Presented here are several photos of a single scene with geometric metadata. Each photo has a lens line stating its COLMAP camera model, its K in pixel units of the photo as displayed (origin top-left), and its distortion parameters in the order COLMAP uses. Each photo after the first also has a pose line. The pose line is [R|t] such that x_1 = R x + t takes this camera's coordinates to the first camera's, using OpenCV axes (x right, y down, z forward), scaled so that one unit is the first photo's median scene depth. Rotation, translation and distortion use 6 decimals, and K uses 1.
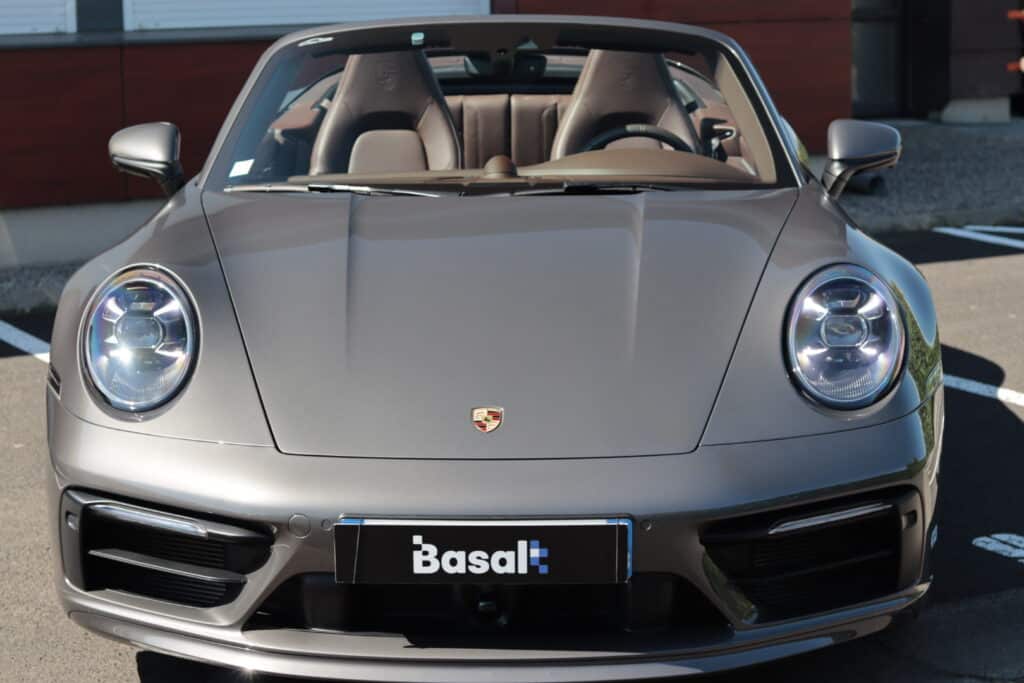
lens RADIAL K [[2393.3, 0, 516.9], [0, 2393.3, 338.9], [0, 0, 1]] dist [-0.099727, 0.000000]
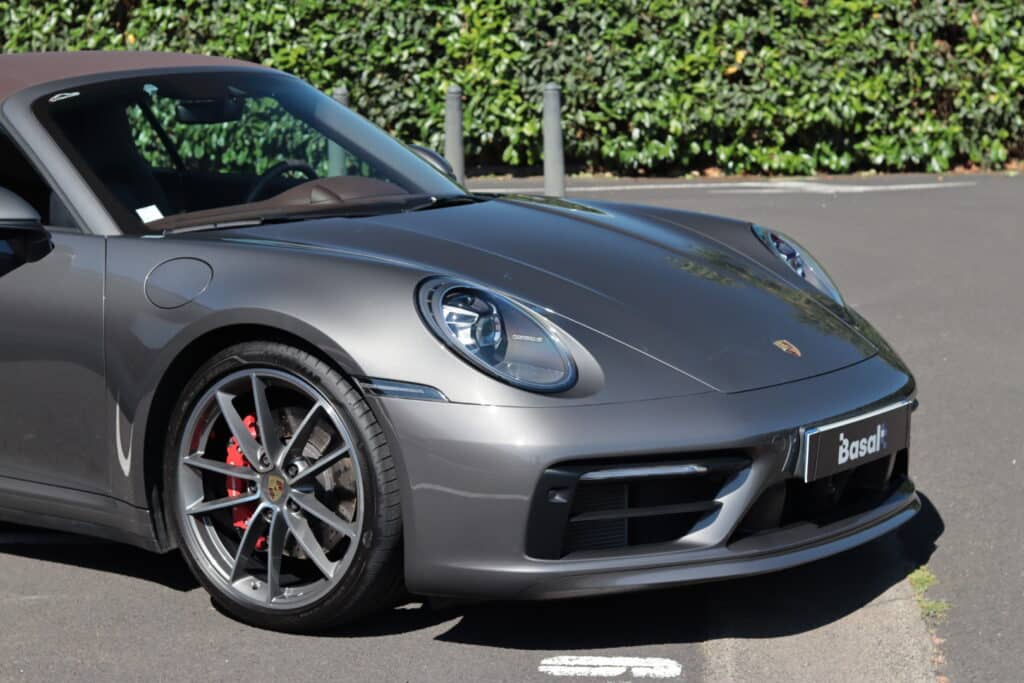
lens RADIAL K [[2393.3, 0, 510.0], [0, 2393.3, 341.0], [0, 0, 1]] dist [-0.099727, 0.000000]
pose [[0.569965, -0.116233, 0.813407, -1.175309], [0.157533, 0.987038, 0.030659, -0.033854], [-0.806426, 0.110664, 0.580887, 0.393146]]
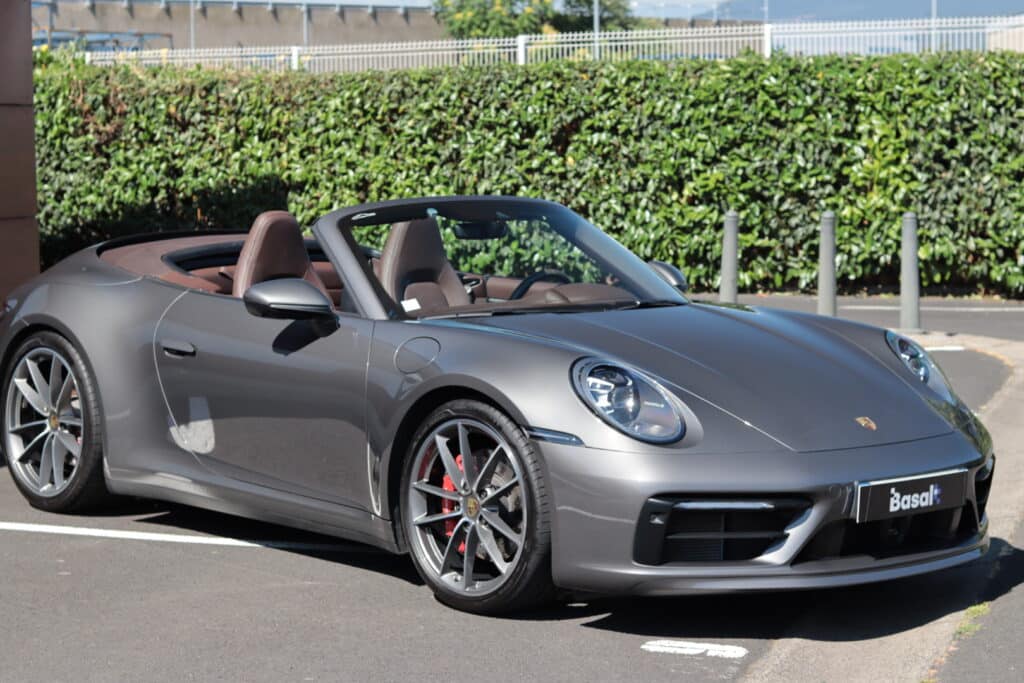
lens RADIAL K [[2393.3, 0, 518.4], [0, 2393.3, 343.6], [0, 0, 1]] dist [-0.099727, 0.000000]
pose [[0.734907, -0.052466, 0.676135, -1.364723], [0.112743, 0.992581, -0.045522, 0.027753], [-0.668731, 0.109684, 0.735370, -0.072119]]
